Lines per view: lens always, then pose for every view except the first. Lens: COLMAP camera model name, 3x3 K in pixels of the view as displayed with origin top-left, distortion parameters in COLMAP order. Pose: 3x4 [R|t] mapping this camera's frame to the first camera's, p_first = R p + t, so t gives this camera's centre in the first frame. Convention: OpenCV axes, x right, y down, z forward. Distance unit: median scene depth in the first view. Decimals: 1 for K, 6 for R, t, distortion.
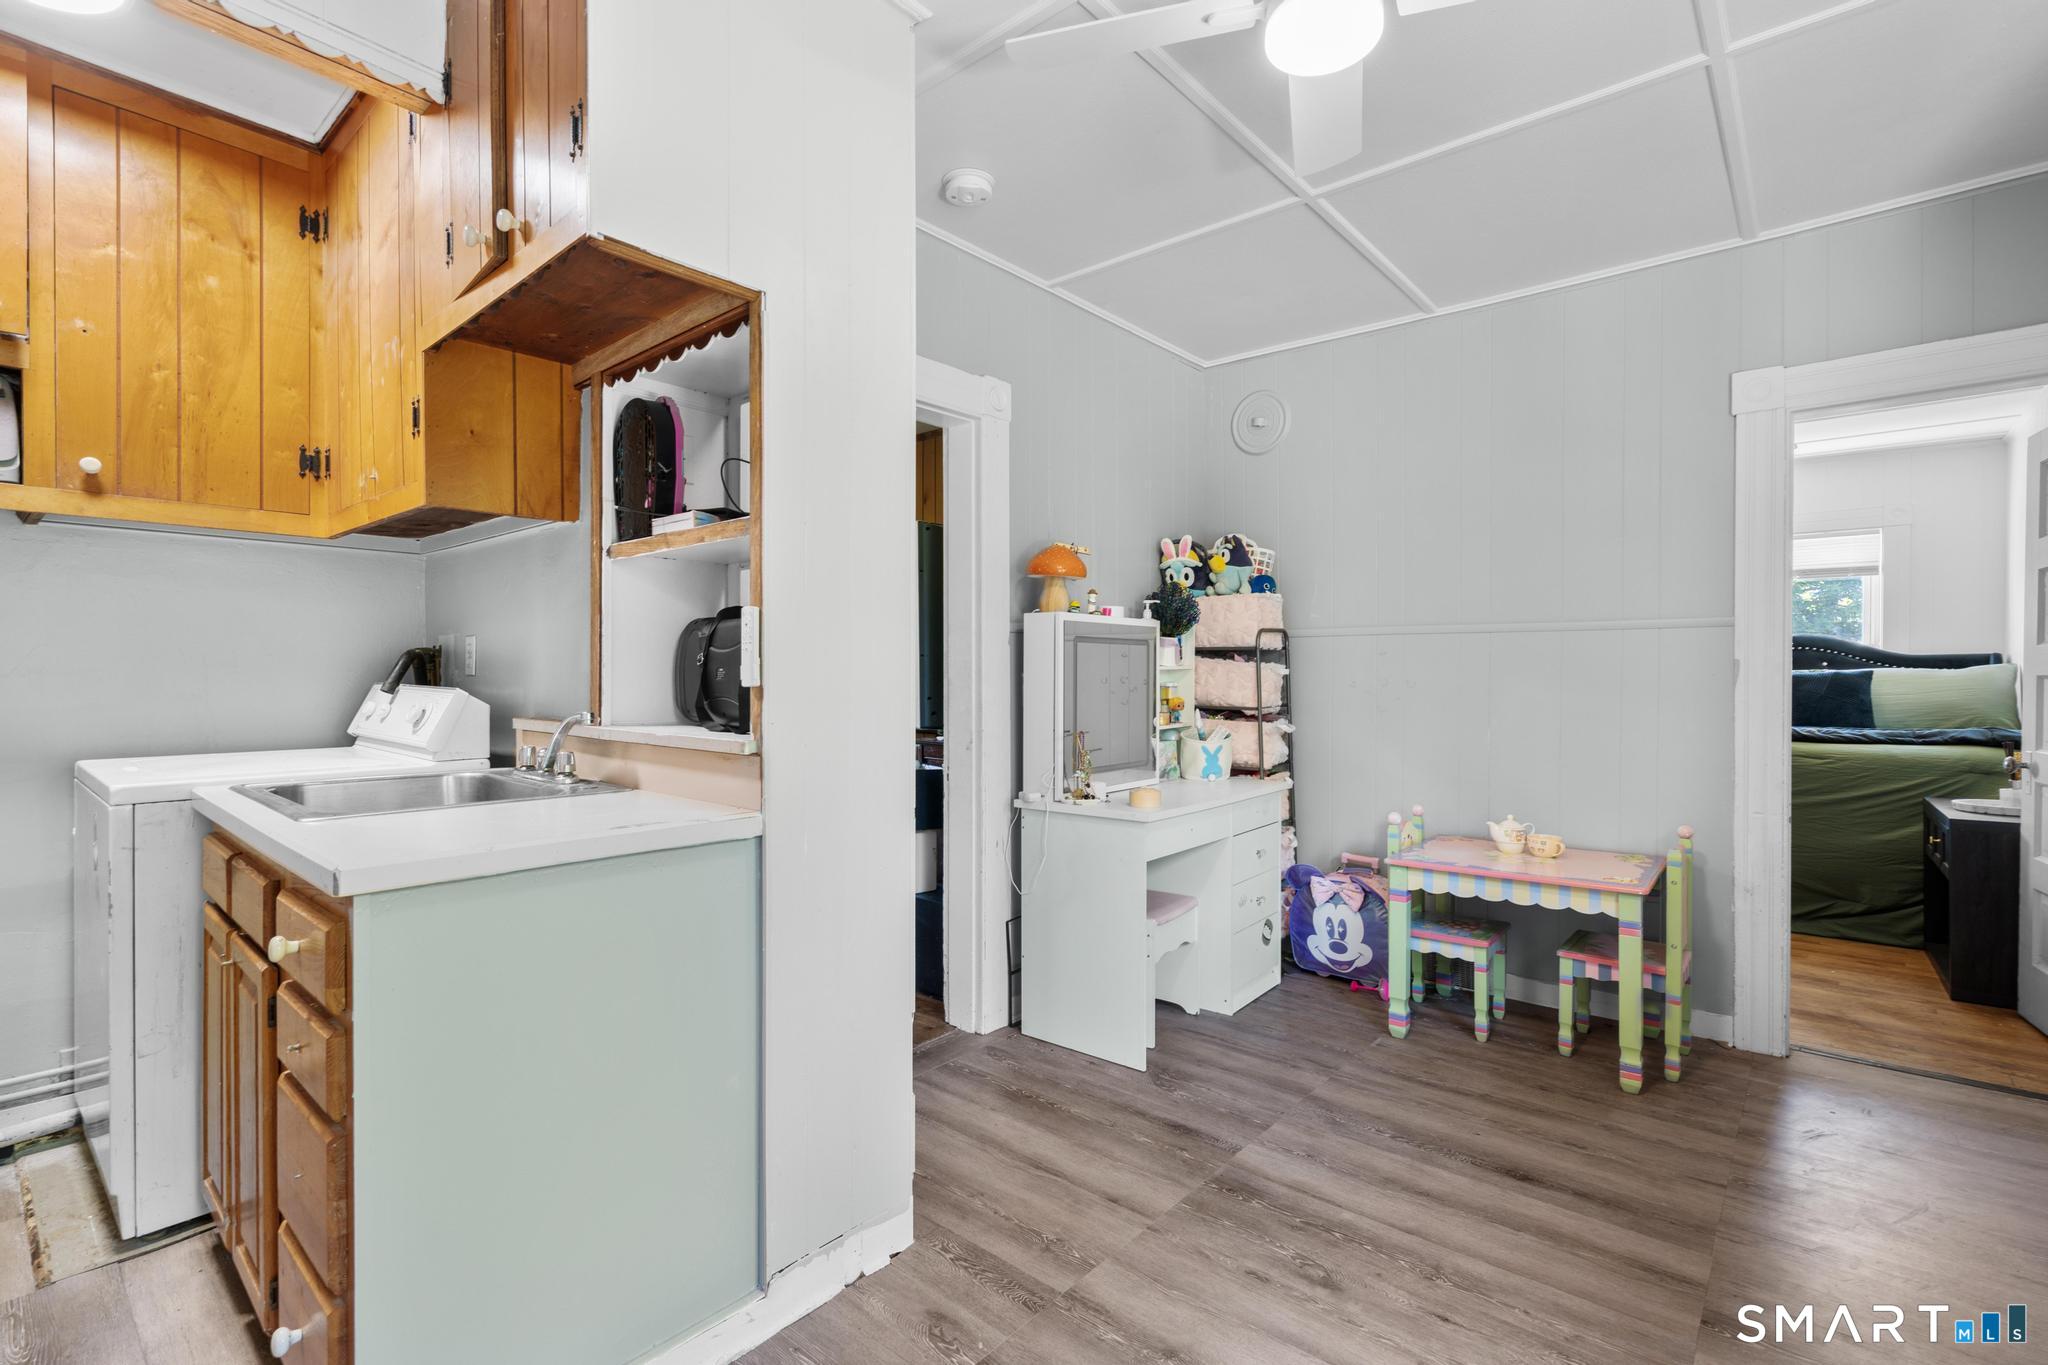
lens RADIAL K [[940.6, 0, 1038.7], [0, 940.6, 676.7], [0, 0, 1]] dist [-0.002943, 0.001159]
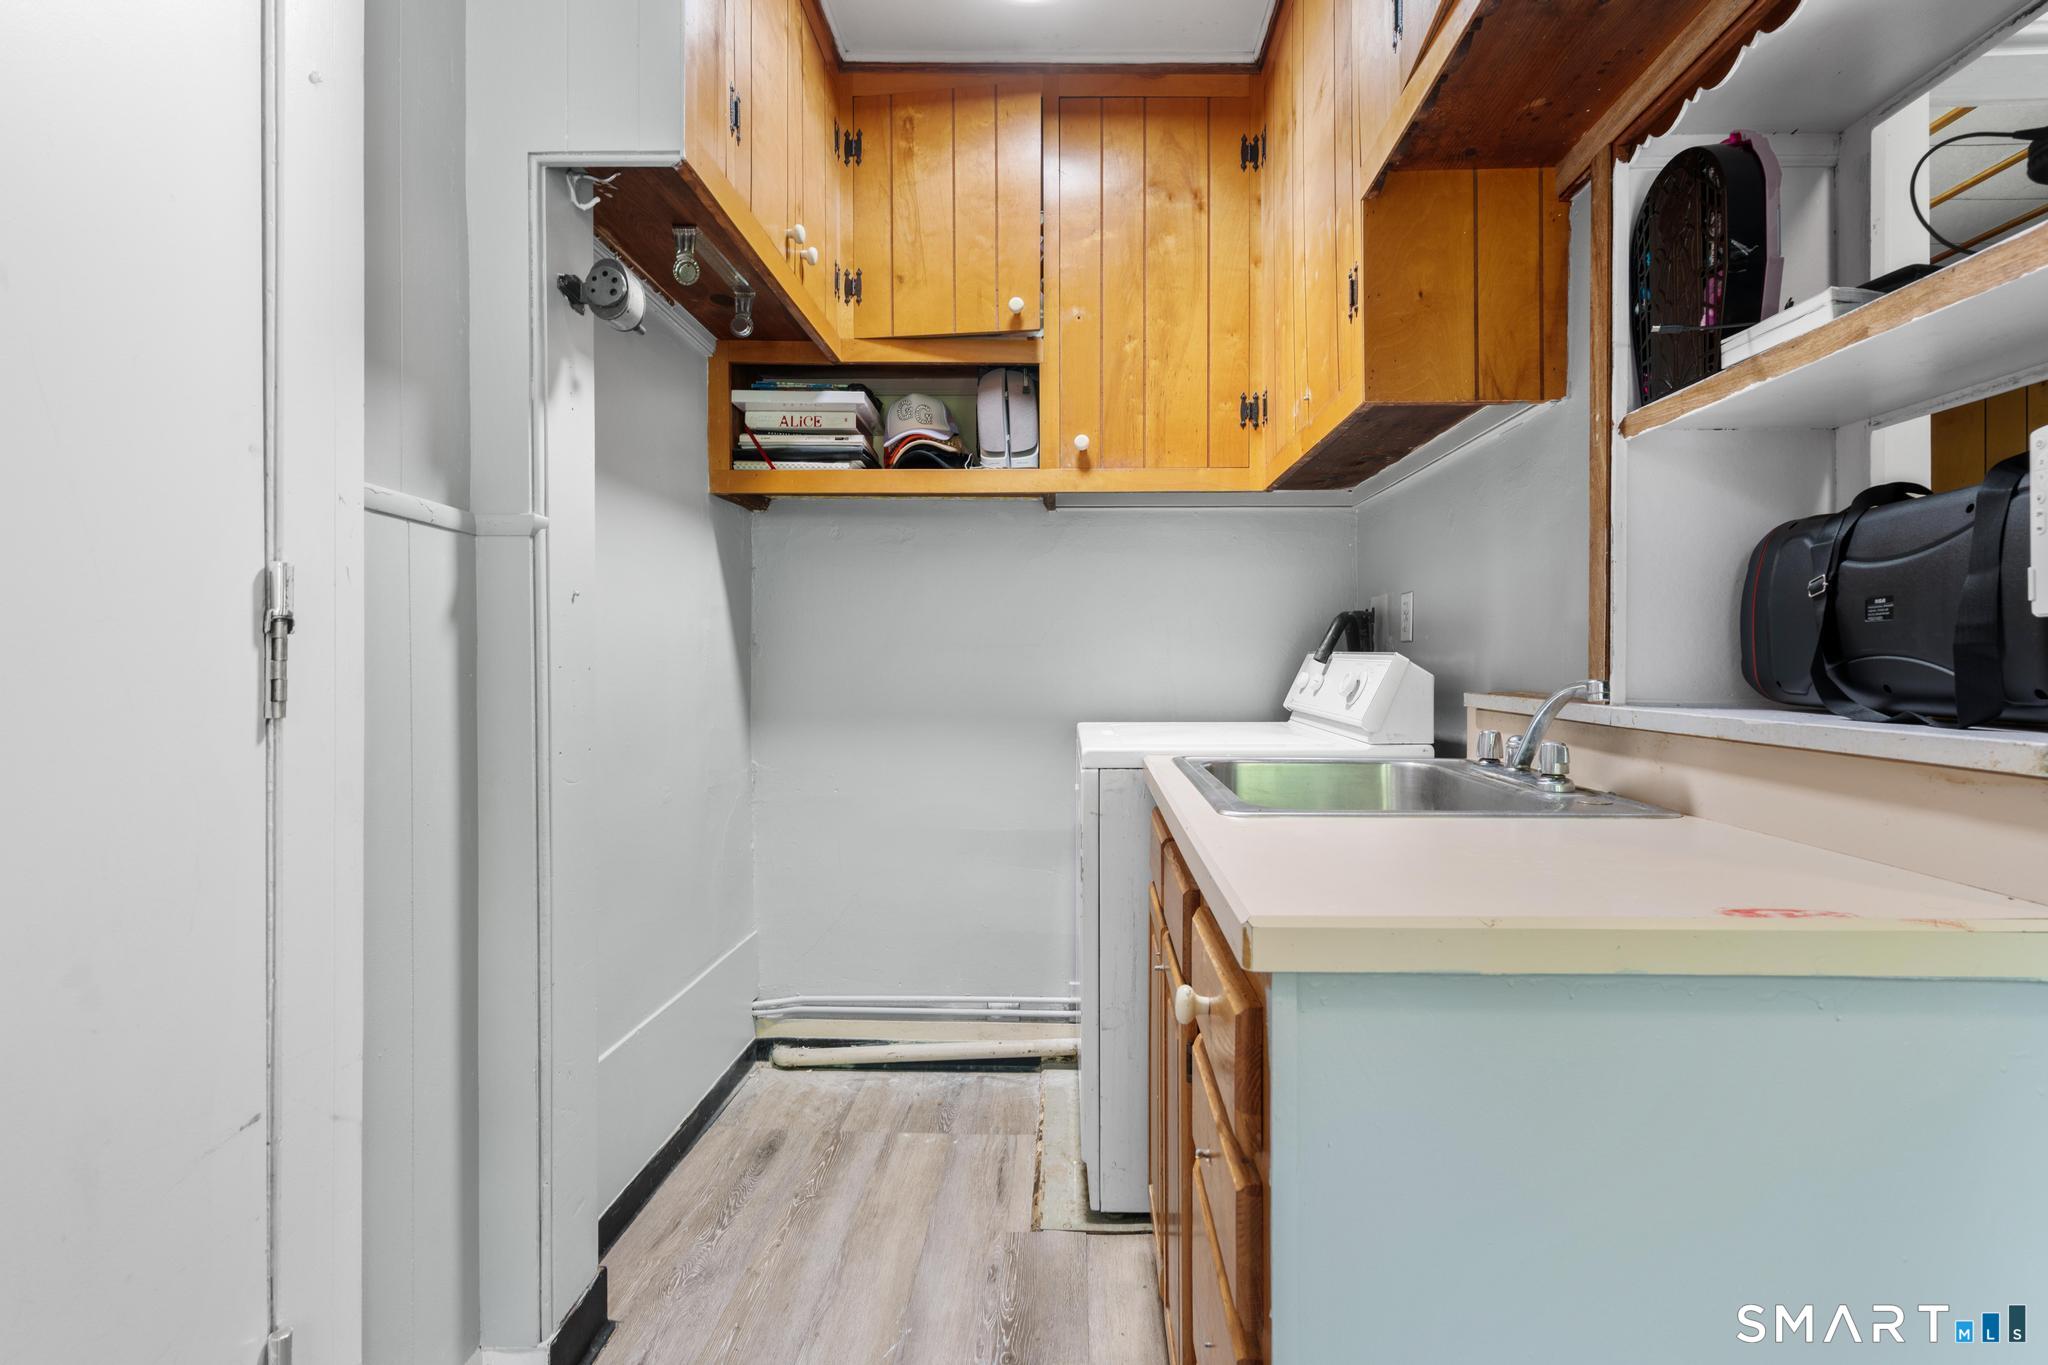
lens RADIAL K [[940.6, 0, 1075.7], [0, 940.6, 663.0], [0, 0, 1]] dist [-0.002943, 0.001159]
pose [[0.652589, -0.000057, -0.757712, -0.215809], [-0.002895, 0.999993, -0.002569, 0.025824], [0.757707, 0.003870, 0.652584, 0.309272]]
